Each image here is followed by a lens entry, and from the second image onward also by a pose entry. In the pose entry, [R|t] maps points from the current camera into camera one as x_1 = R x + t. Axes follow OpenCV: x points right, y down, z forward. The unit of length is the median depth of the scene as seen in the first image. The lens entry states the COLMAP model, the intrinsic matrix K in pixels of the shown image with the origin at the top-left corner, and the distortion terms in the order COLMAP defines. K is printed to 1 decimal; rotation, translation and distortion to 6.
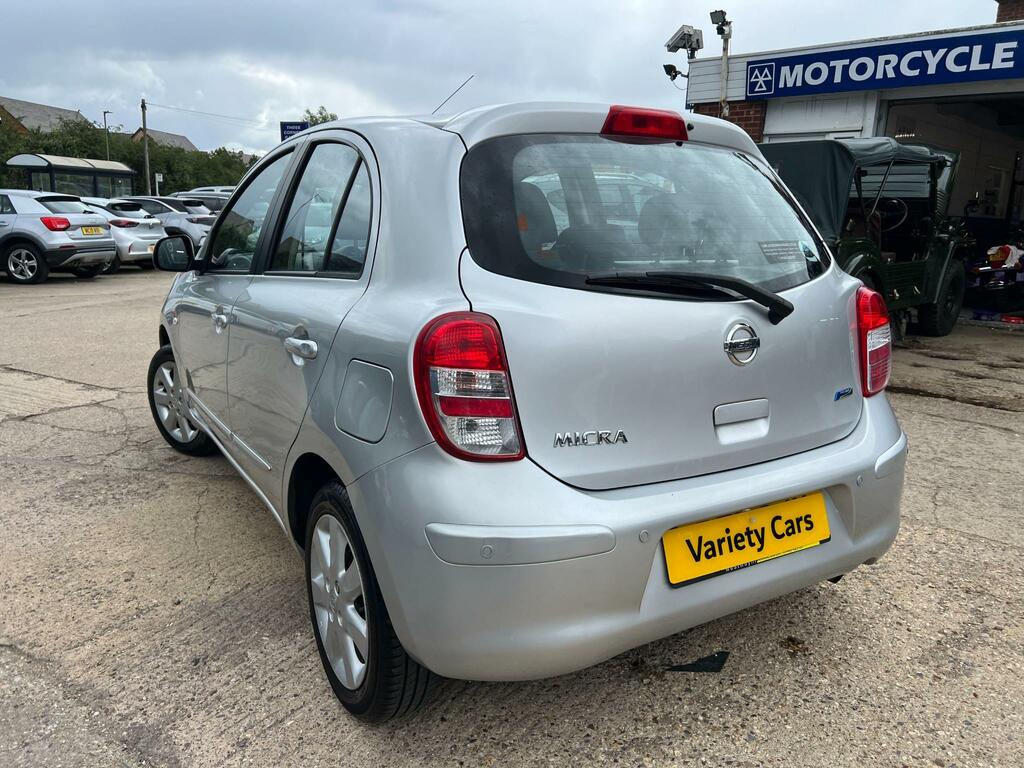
lens RADIAL K [[782.2, 0, 507.6], [0, 782.2, 375.1], [0, 0, 1]] dist [0.048285, -0.048338]
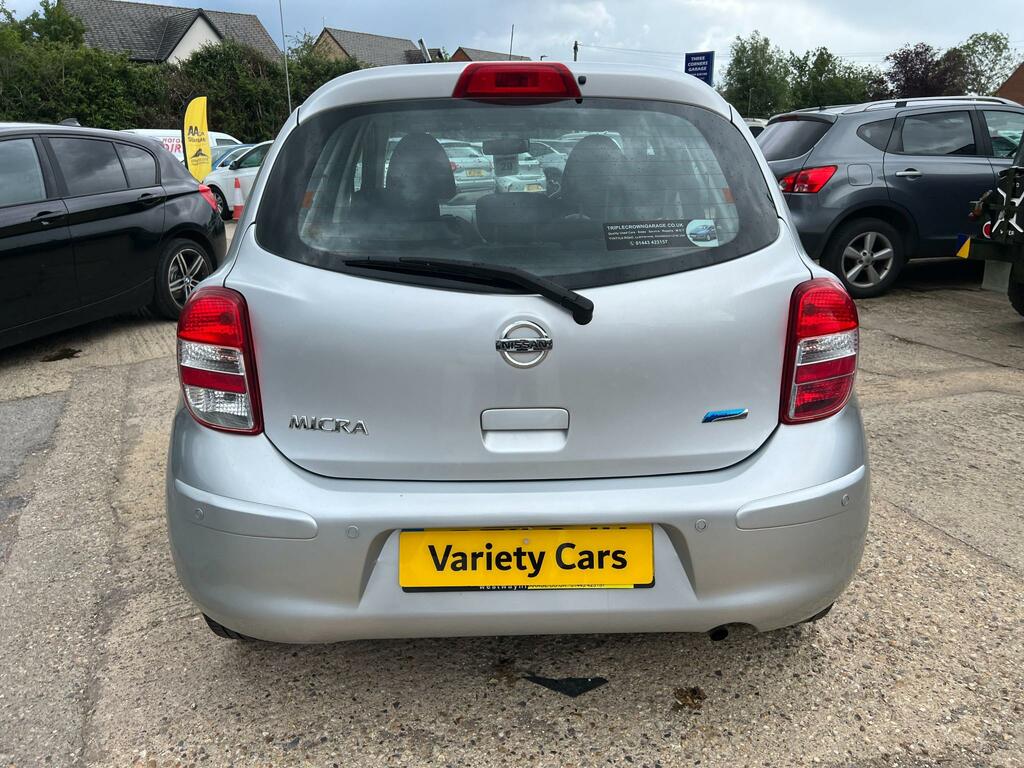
lens RADIAL K [[773.7, 0, 506.5], [0, 773.7, 384.5], [0, 0, 1]] dist [0.091736, -0.109707]
pose [[0.866856, 0.128459, -0.481724, 0.695066], [-0.083660, 0.990014, 0.113457, -0.089959], [0.491489, -0.058050, 0.868947, 0.233736]]
